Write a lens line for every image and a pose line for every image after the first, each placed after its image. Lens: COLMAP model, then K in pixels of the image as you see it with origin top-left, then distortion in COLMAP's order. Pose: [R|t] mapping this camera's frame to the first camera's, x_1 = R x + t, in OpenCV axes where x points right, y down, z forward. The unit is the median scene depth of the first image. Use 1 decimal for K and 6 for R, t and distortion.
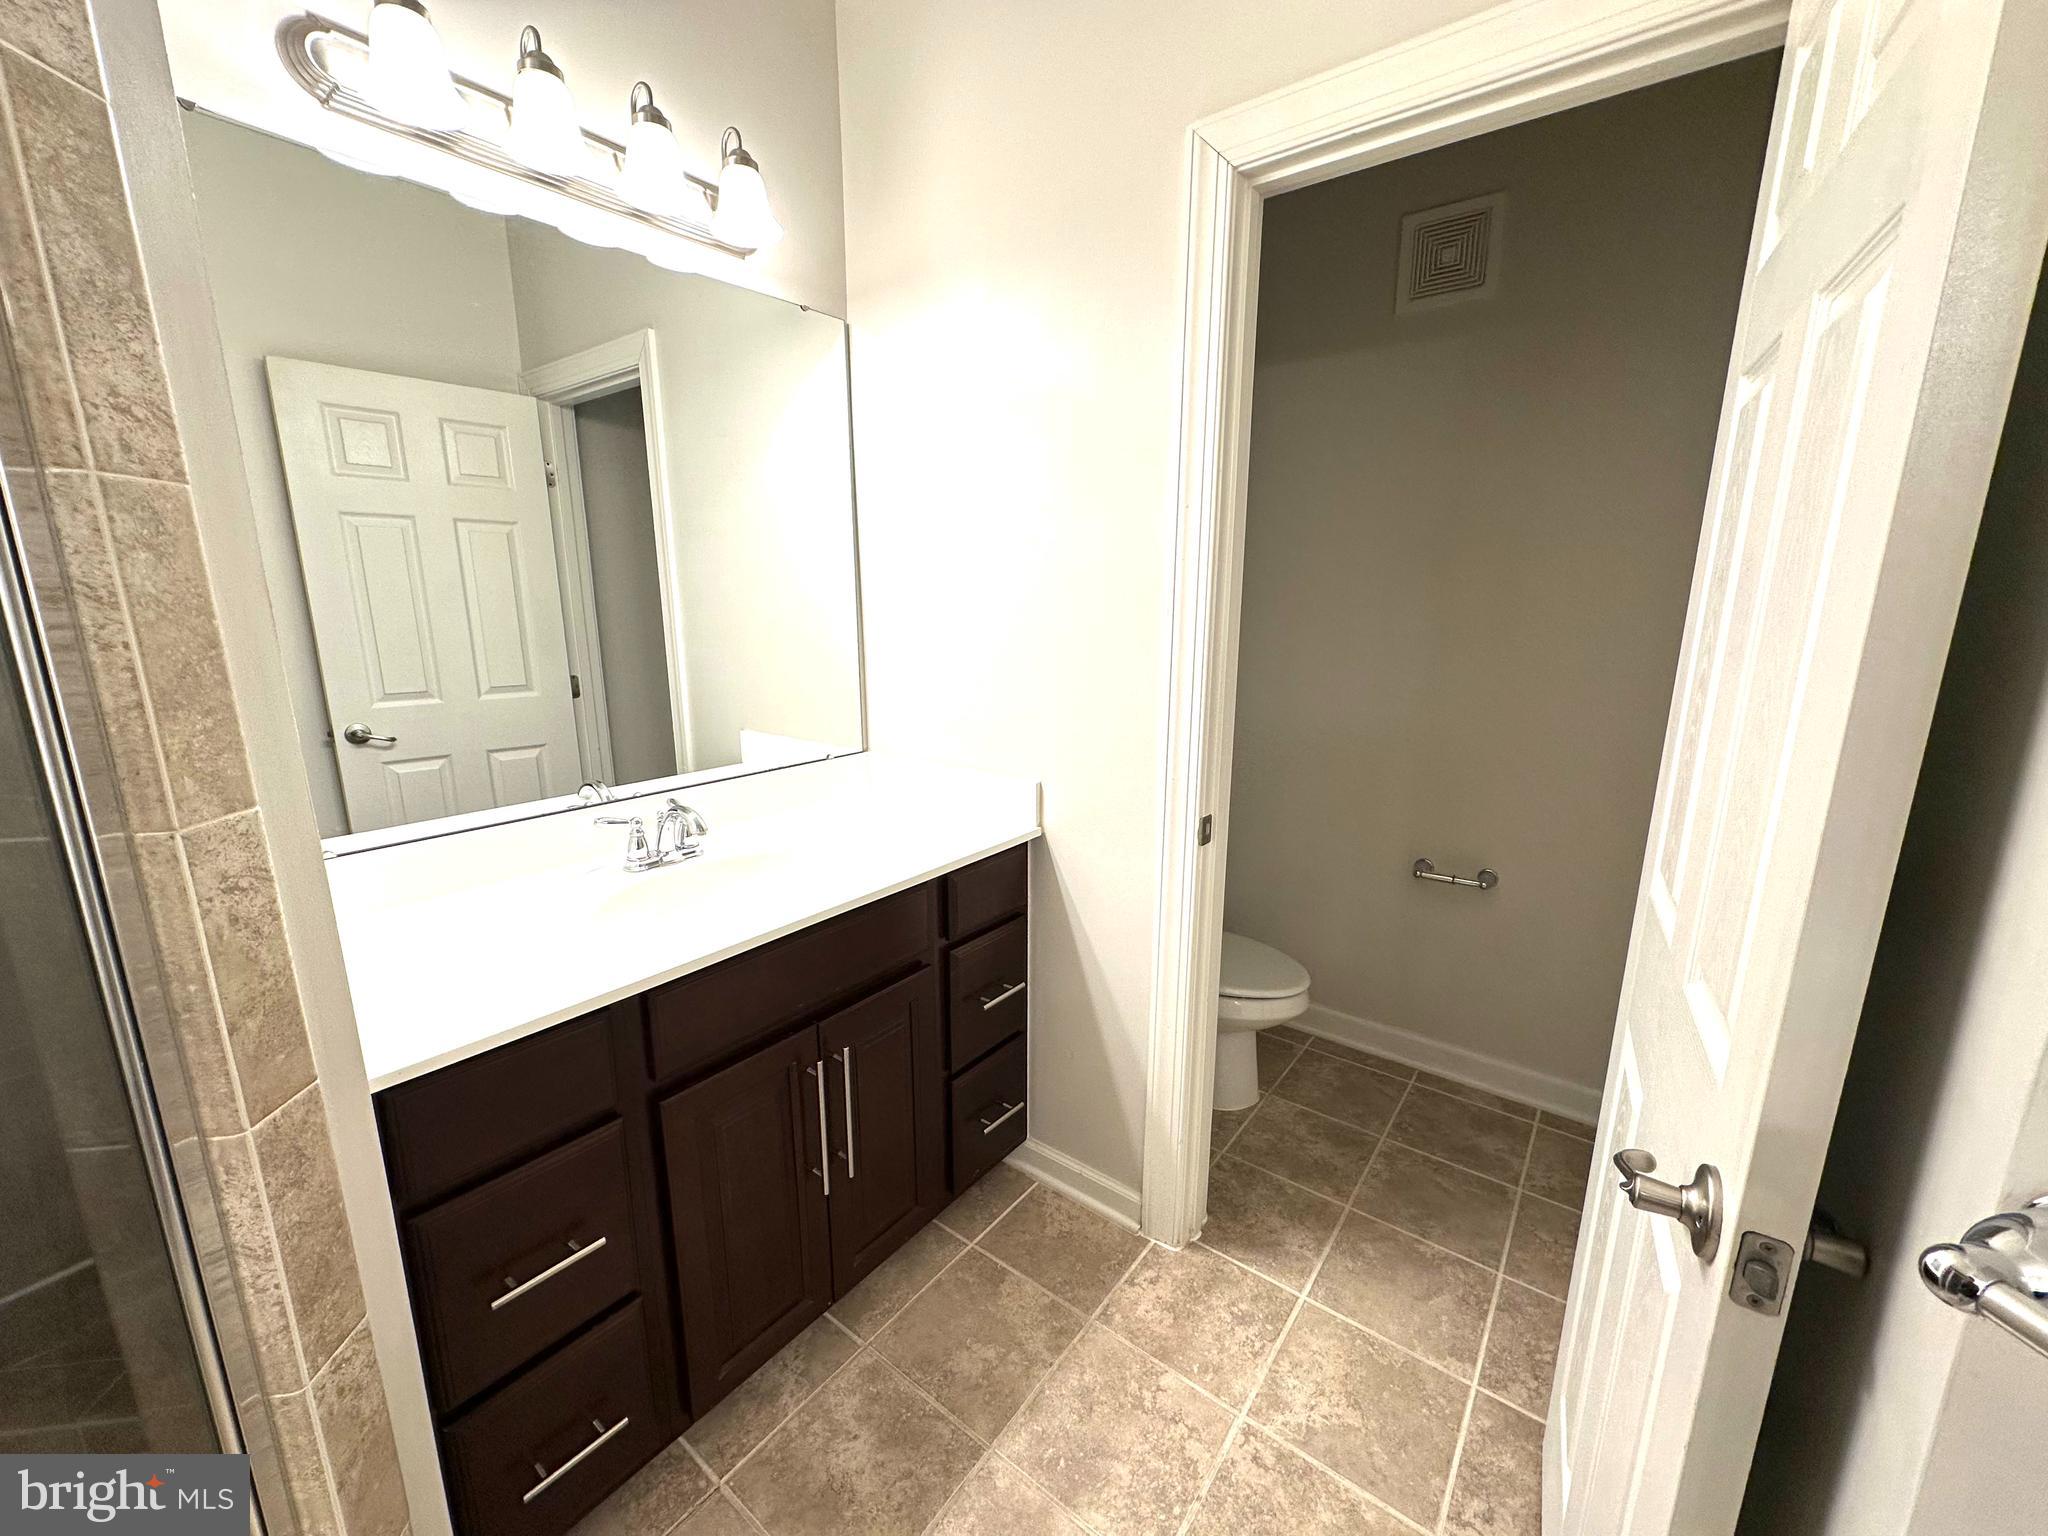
lens RADIAL K [[808.6, 0, 1017.8], [0, 808.6, 769.4], [0, 0, 1]] dist [-0.003021, -0.000289]
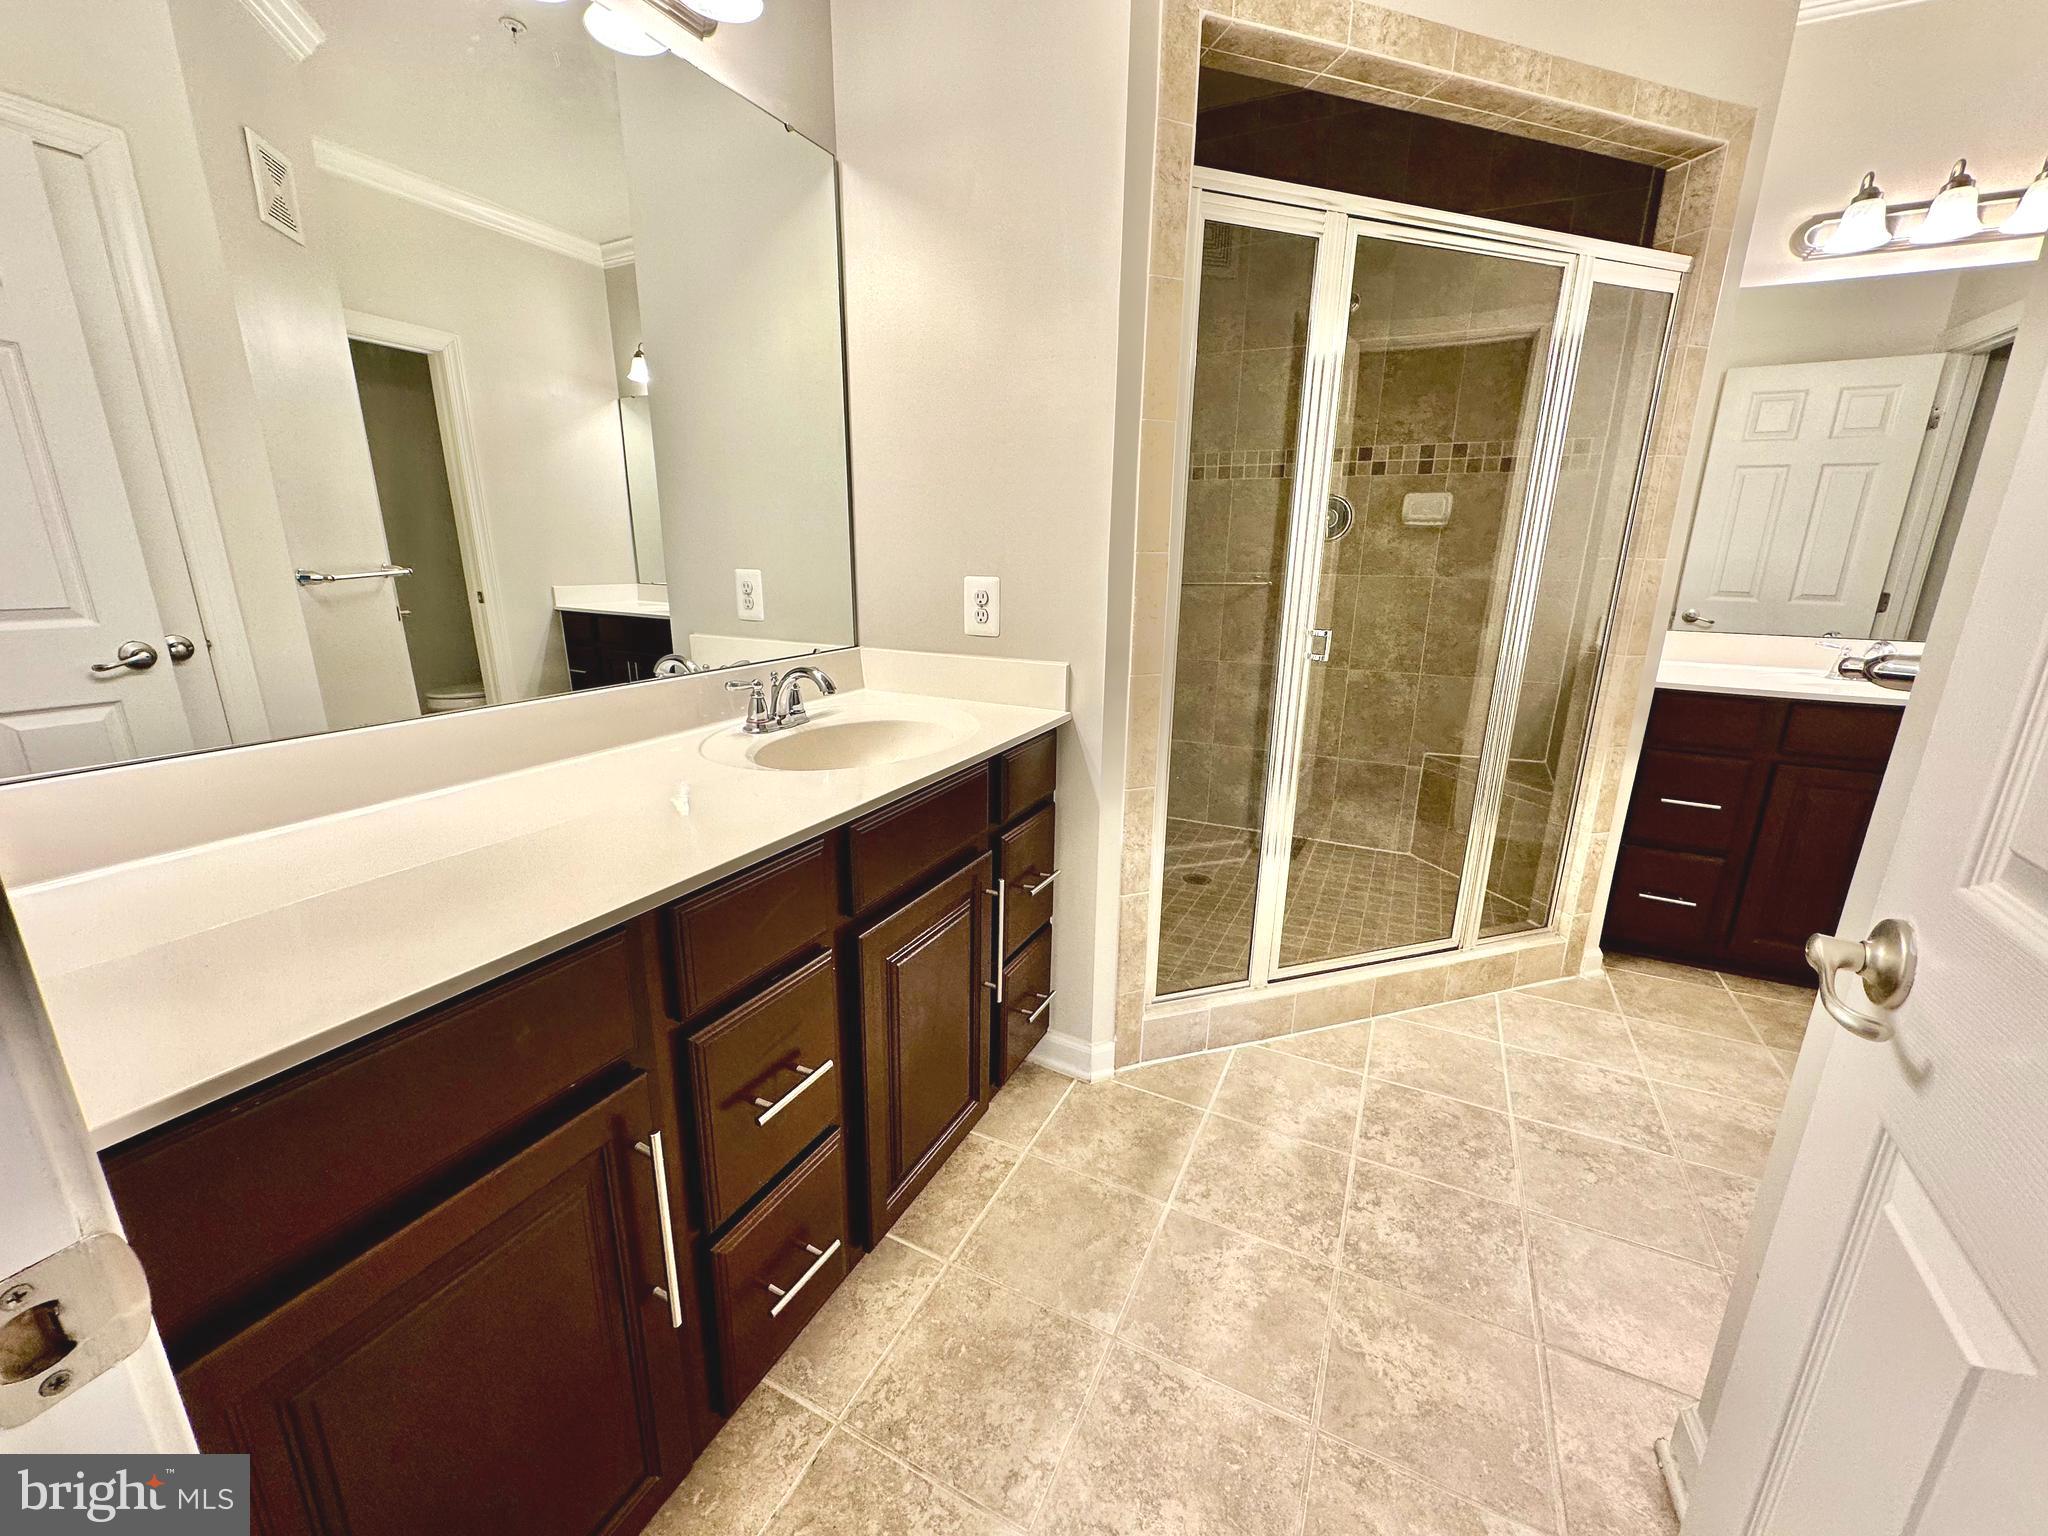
lens RADIAL K [[808.6, 0, 1017.8], [0, 808.6, 769.4], [0, 0, 1]] dist [-0.003021, -0.000289]
pose [[0.186557, 0.262125, -0.946830, 1.783946], [-0.220270, 0.950374, 0.219706, 0.687376], [0.957433, 0.167571, 0.235037, -2.023522]]
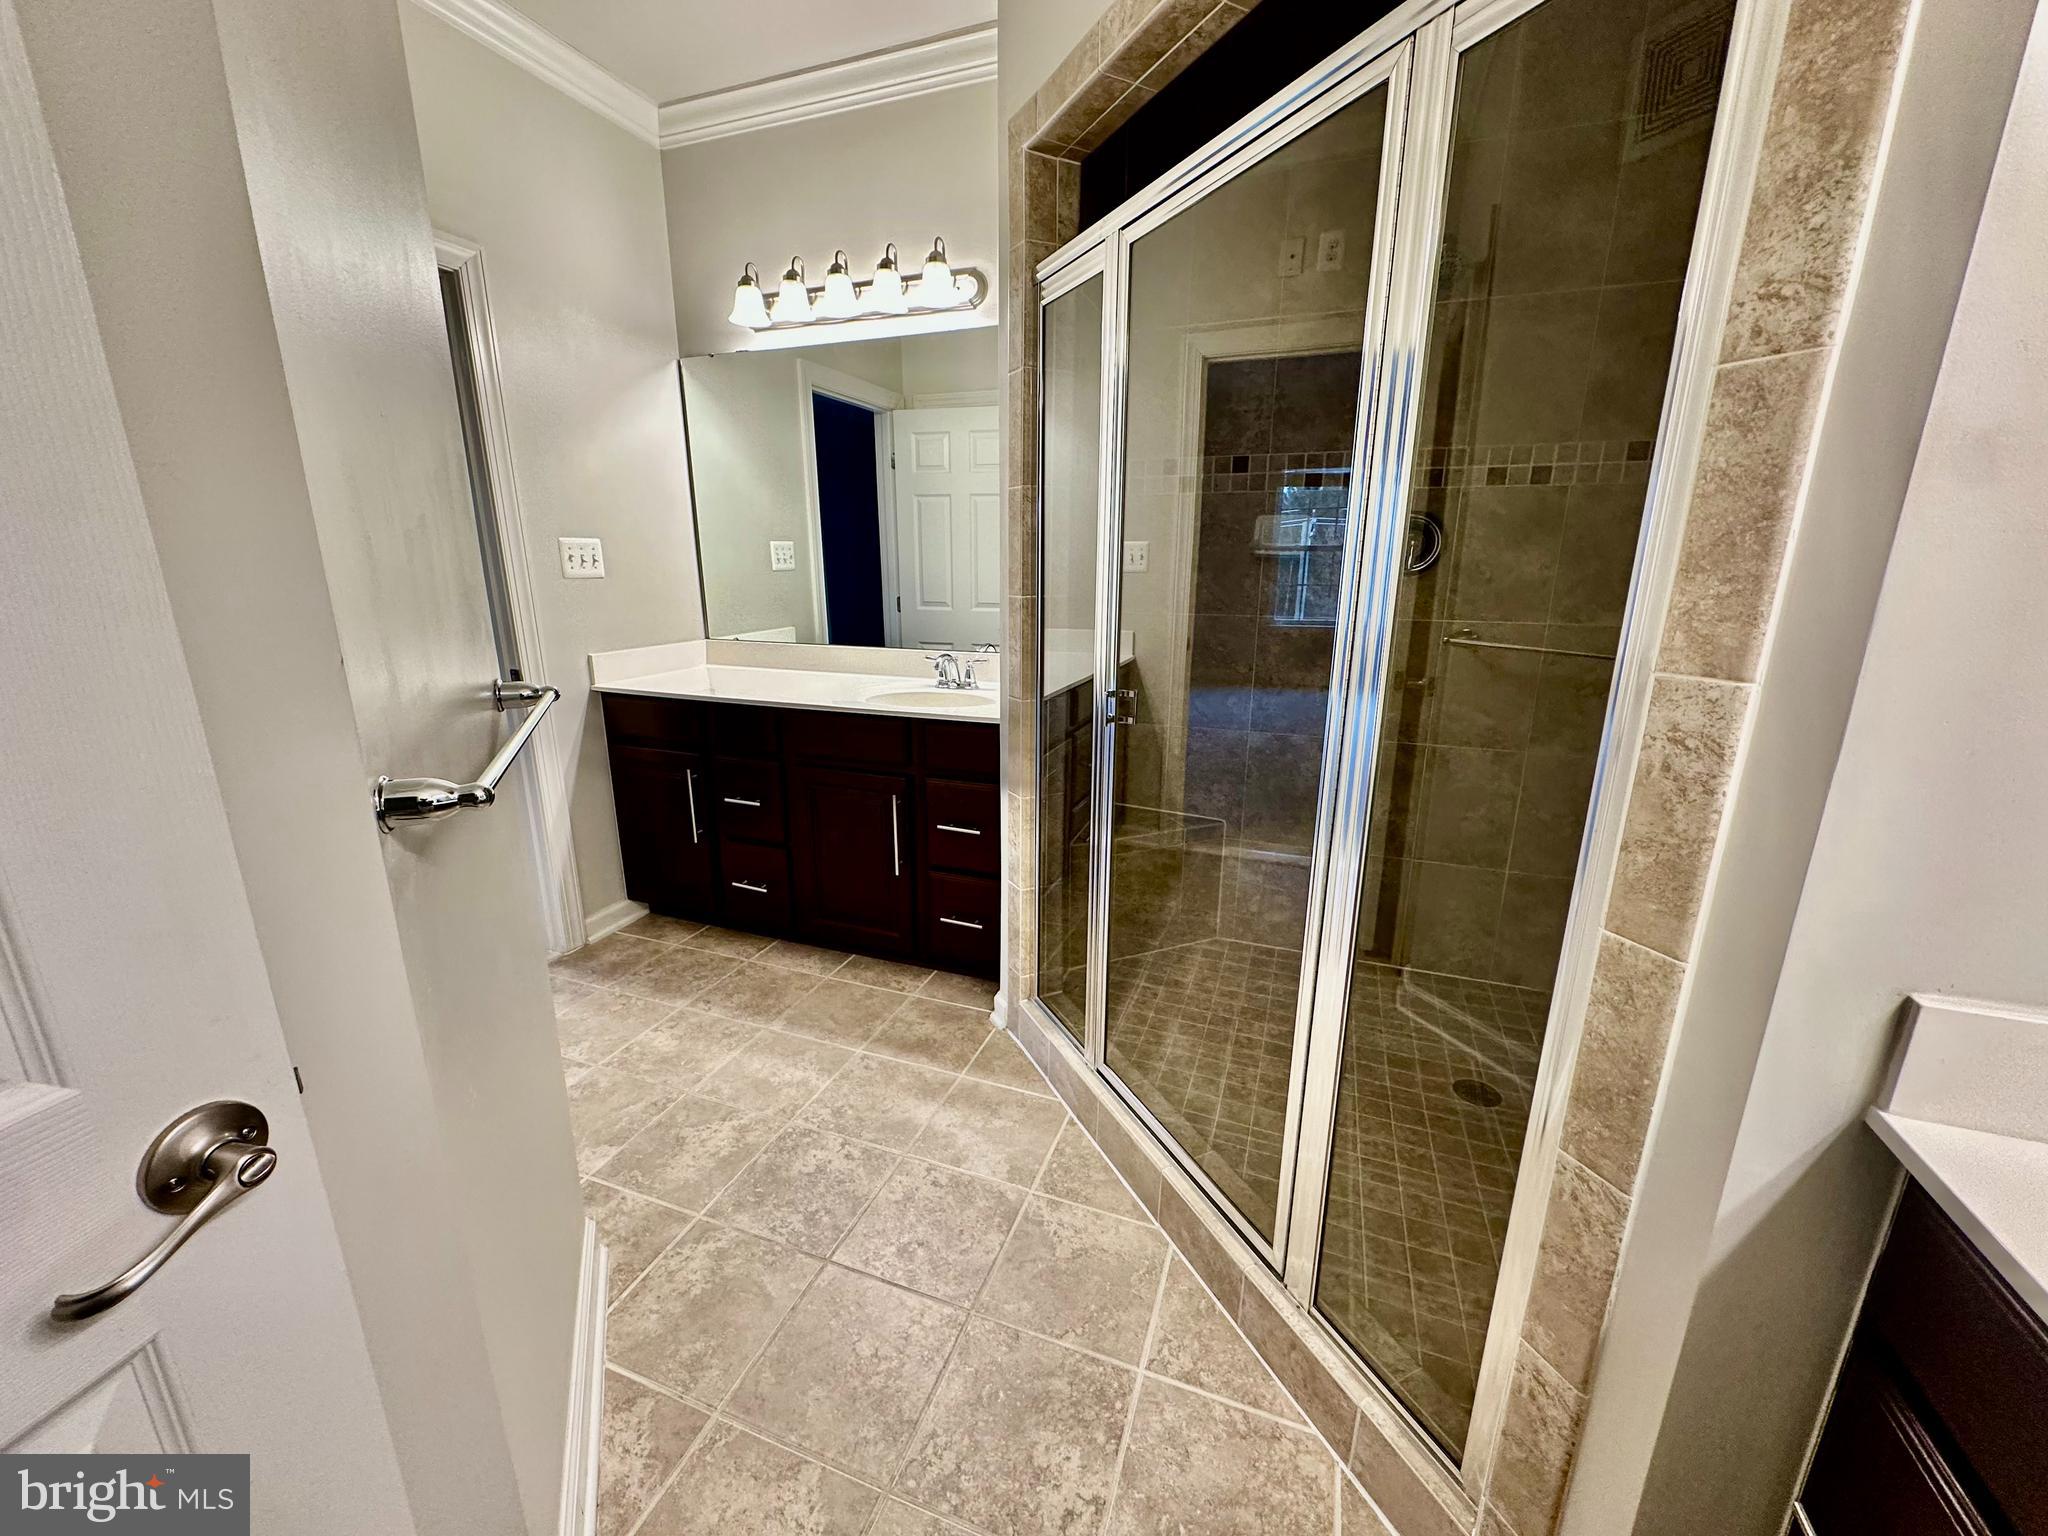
lens RADIAL K [[808.6, 0, 1017.8], [0, 808.6, 769.4], [0, 0, 1]] dist [-0.003021, -0.000289]
pose [[-0.956979, 0.073509, -0.280692, 0.204677], [-0.063623, 0.890675, 0.450168, -0.249539], [0.283096, 0.448659, -0.847680, 1.624508]]
